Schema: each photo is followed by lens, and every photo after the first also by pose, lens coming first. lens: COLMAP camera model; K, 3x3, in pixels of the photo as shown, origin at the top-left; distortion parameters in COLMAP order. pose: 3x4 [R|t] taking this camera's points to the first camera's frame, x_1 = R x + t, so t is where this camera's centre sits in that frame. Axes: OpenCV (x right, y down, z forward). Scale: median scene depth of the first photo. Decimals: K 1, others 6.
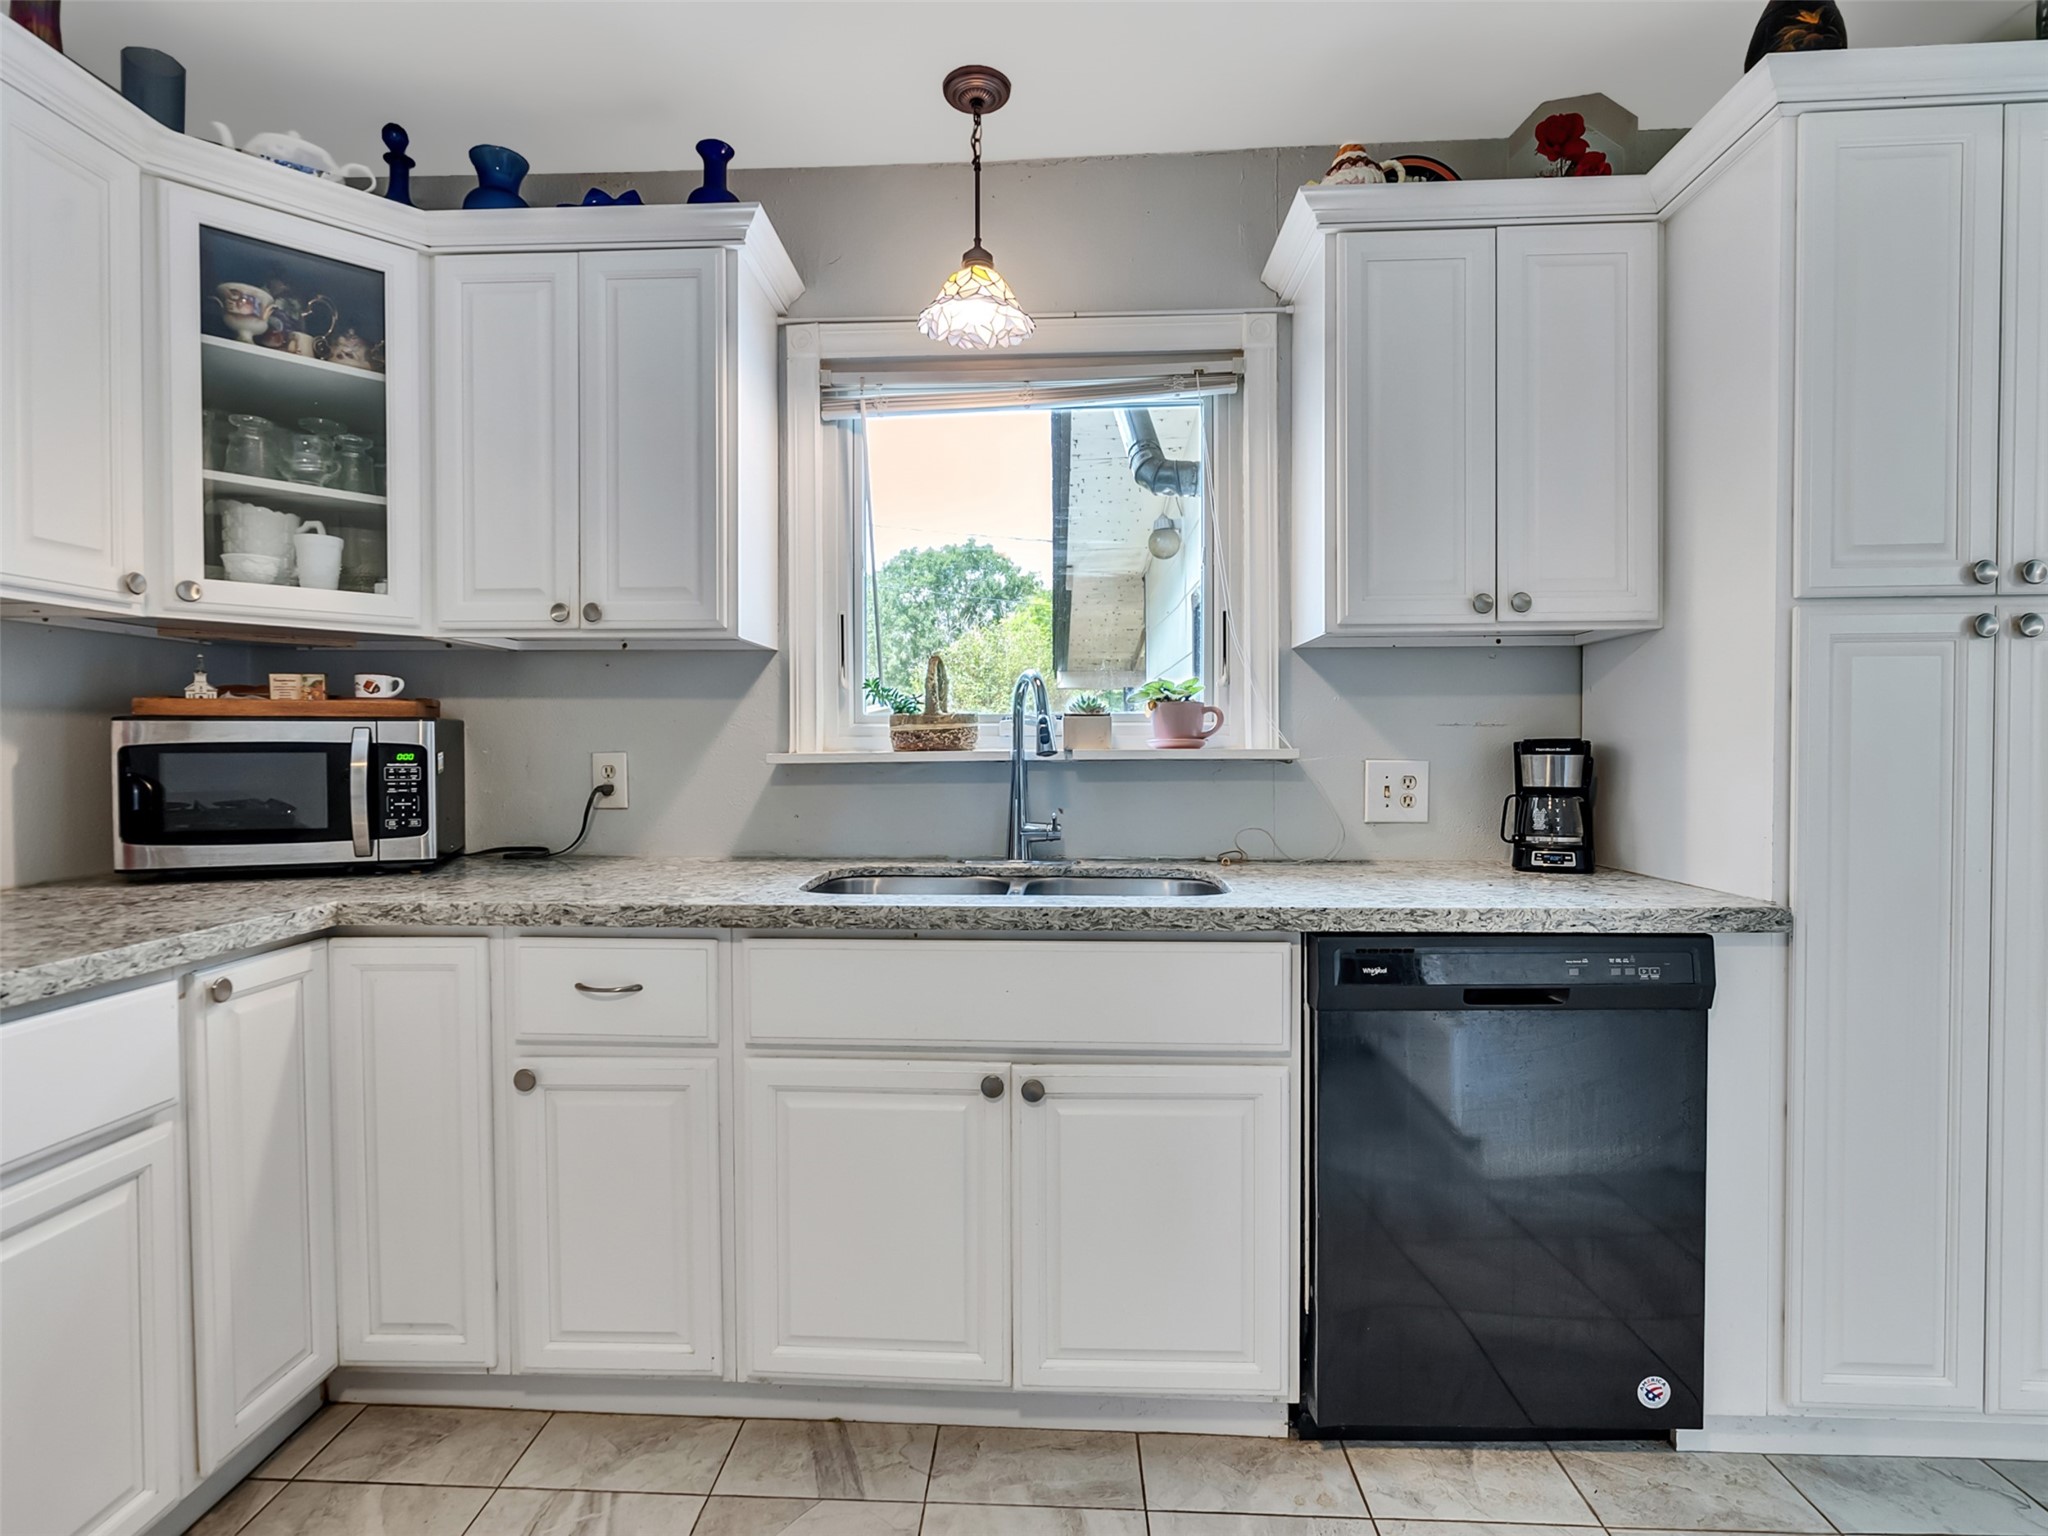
lens RADIAL K [[1048.1, 0, 1009.6], [0, 1048.1, 766.1], [0, 0, 1]] dist [-0.006010, 0.004621]
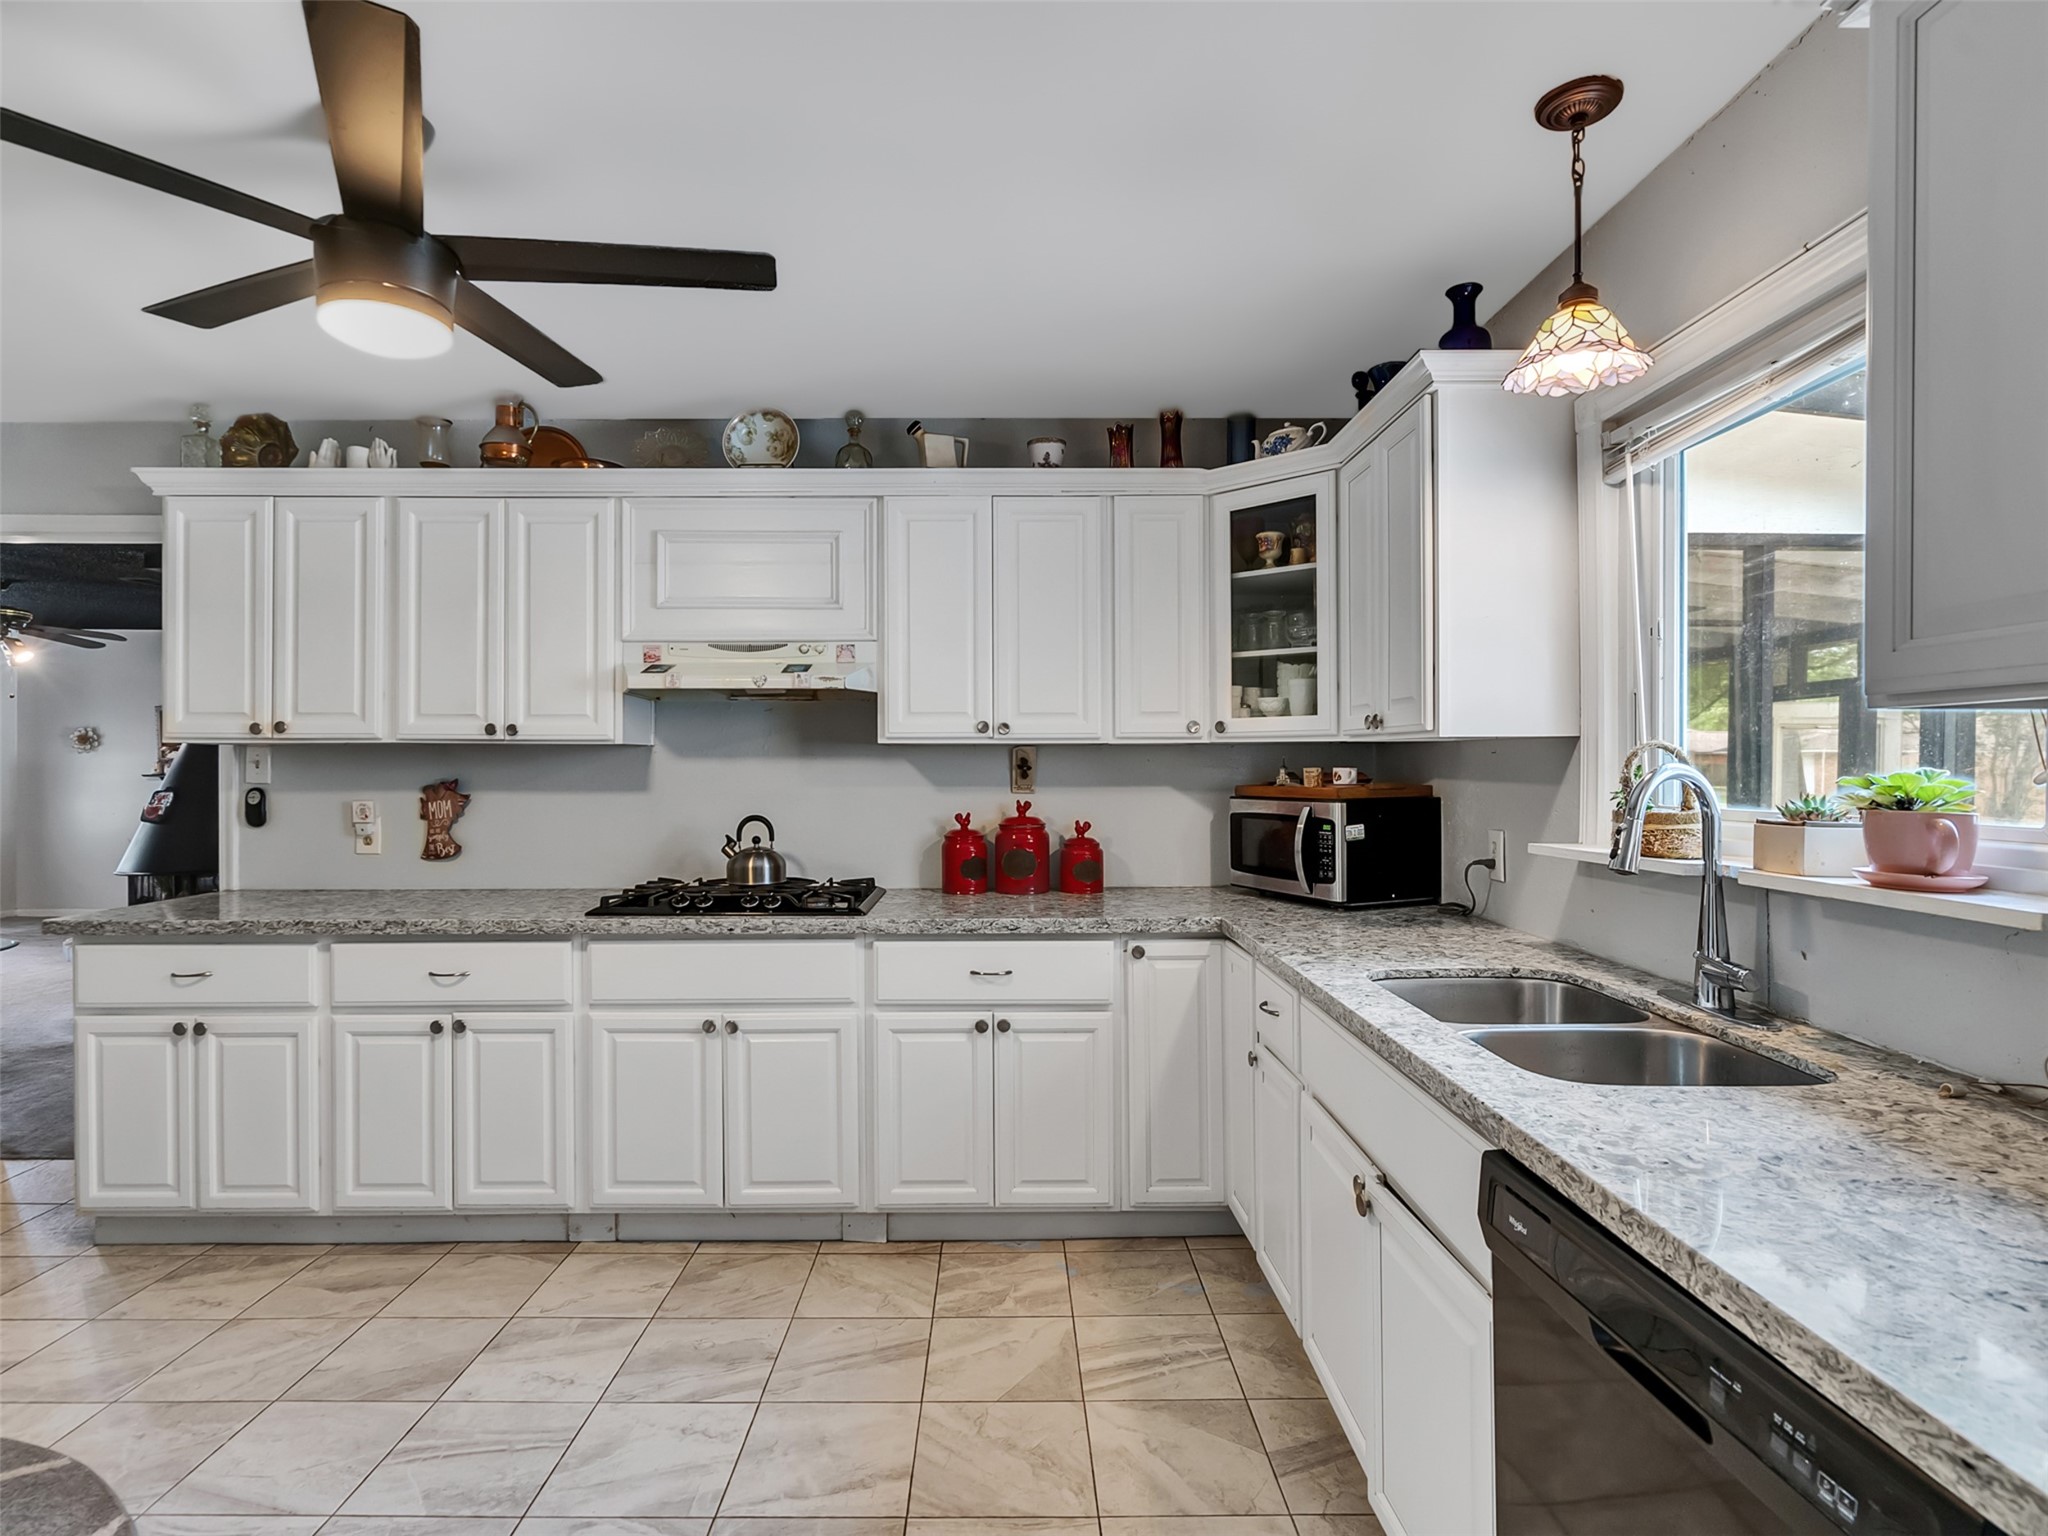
lens RADIAL K [[1048.1, 0, 999.4], [0, 1048.1, 765.2], [0, 0, 1]] dist [-0.006010, 0.004621]
pose [[0.049026, 0.001374, -0.998797, 0.837639], [-0.014194, 0.999899, 0.000679, -0.089724], [0.998697, 0.014143, 0.049040, 0.492307]]
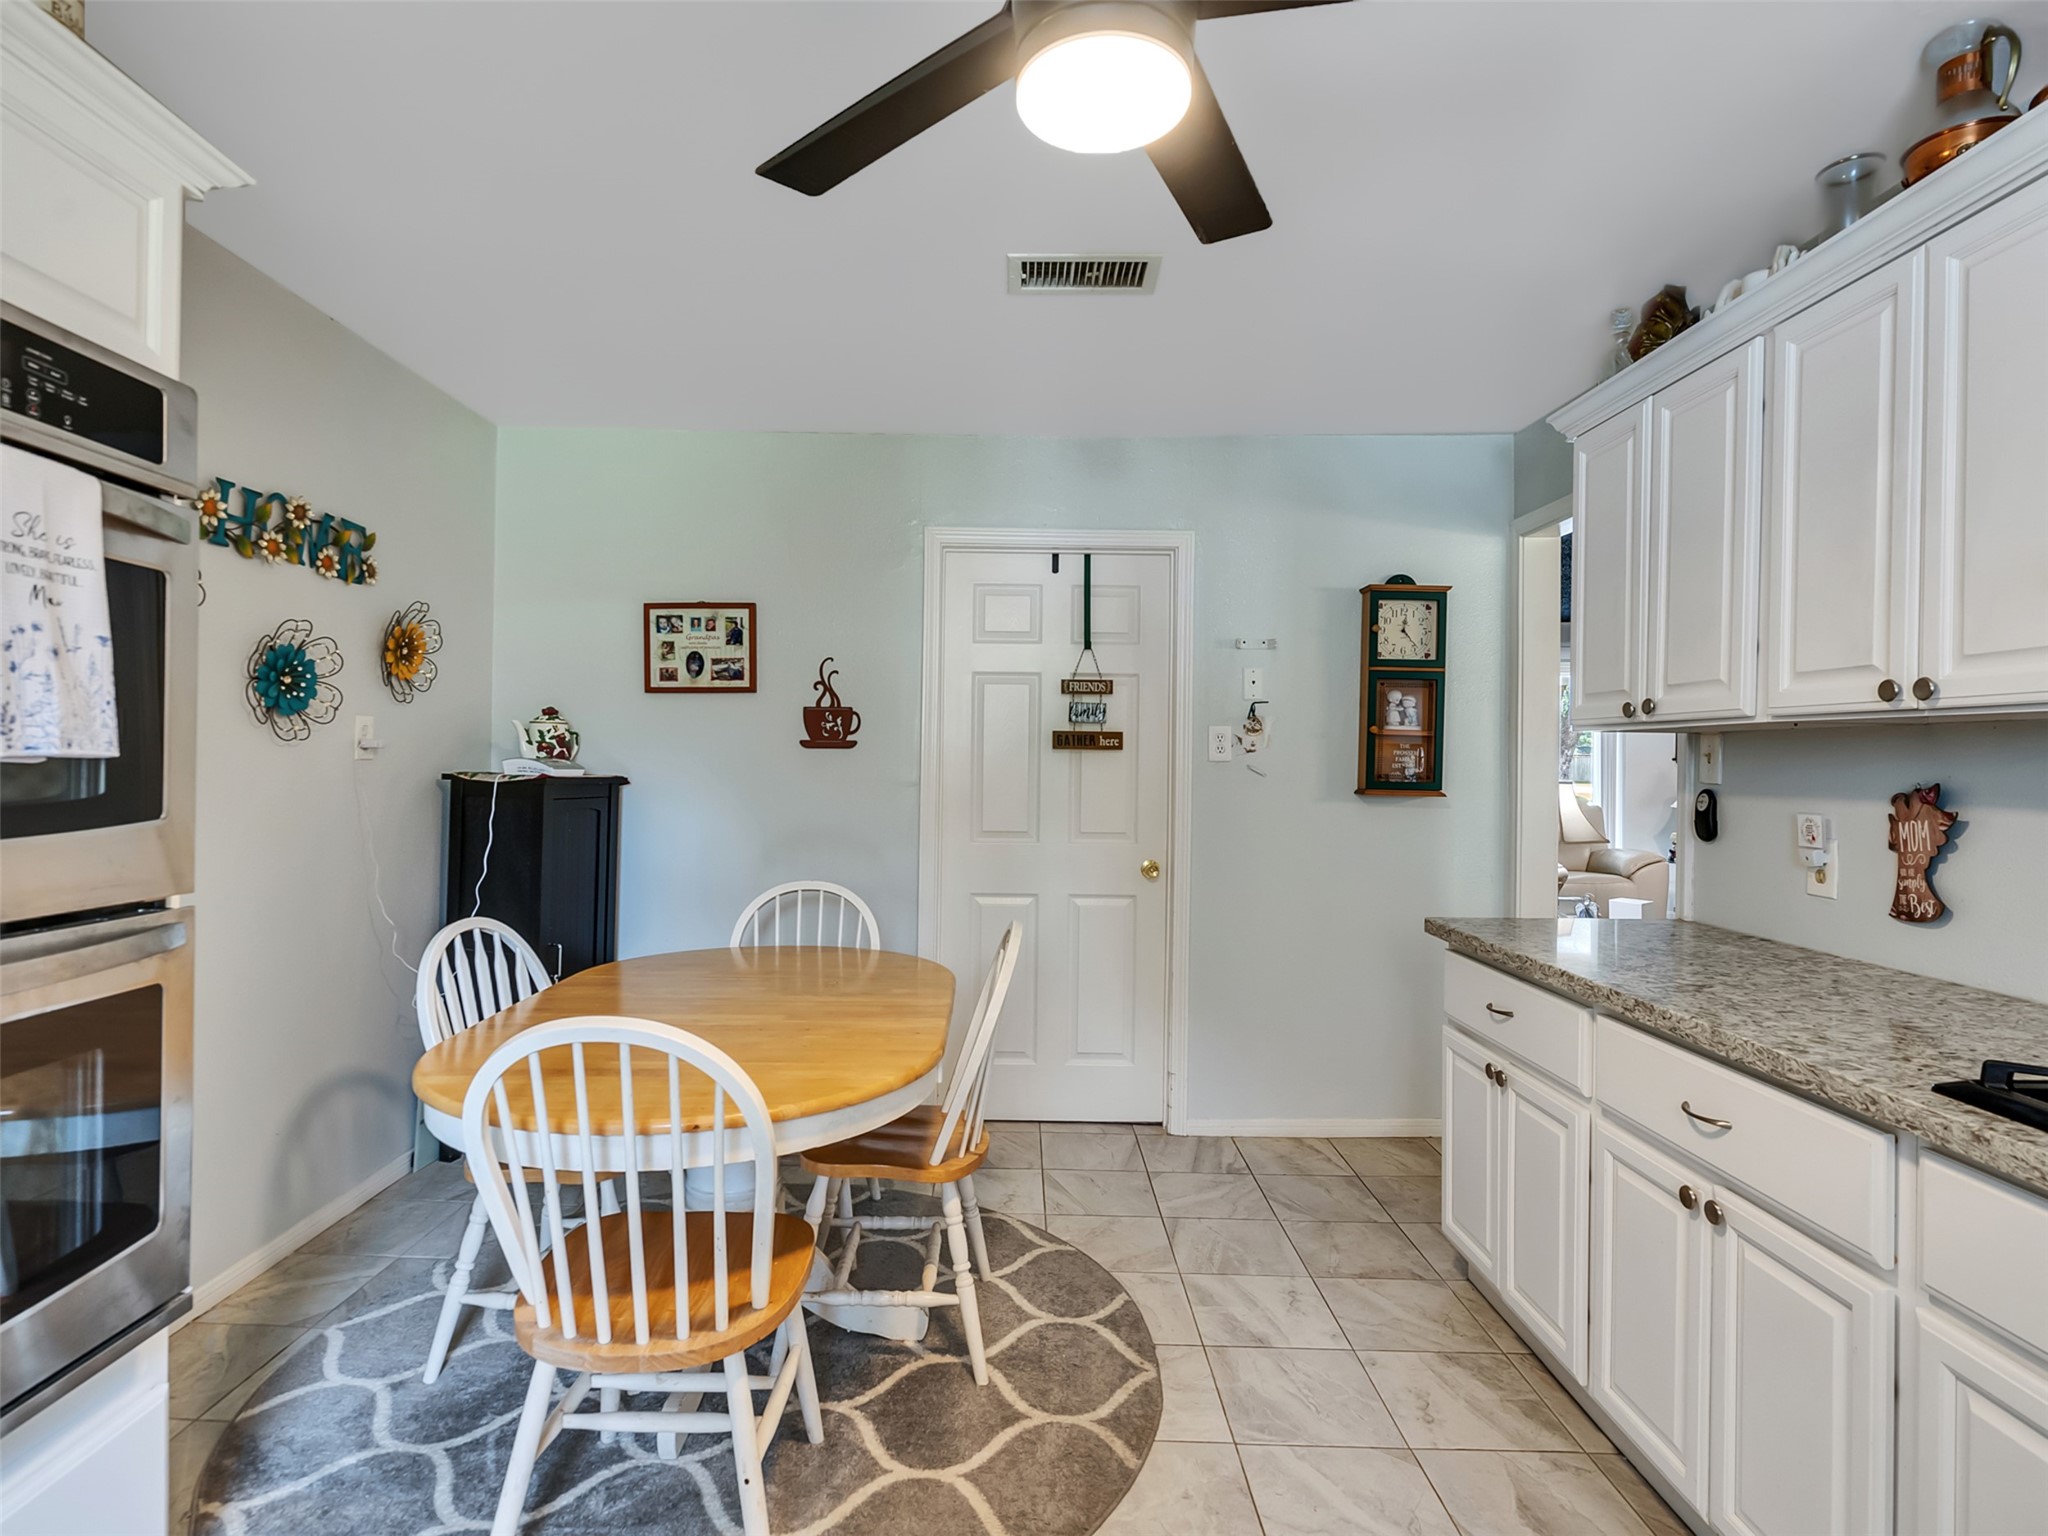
lens RADIAL K [[1048.1, 0, 1012.8], [0, 1048.1, 767.7], [0, 0, 1]] dist [-0.006010, 0.004621]
pose [[-0.999046, -0.006938, -0.043122, -0.031964], [-0.007911, 0.999717, 0.022432, -0.083144], [0.042954, 0.022752, -0.998818, 0.613992]]
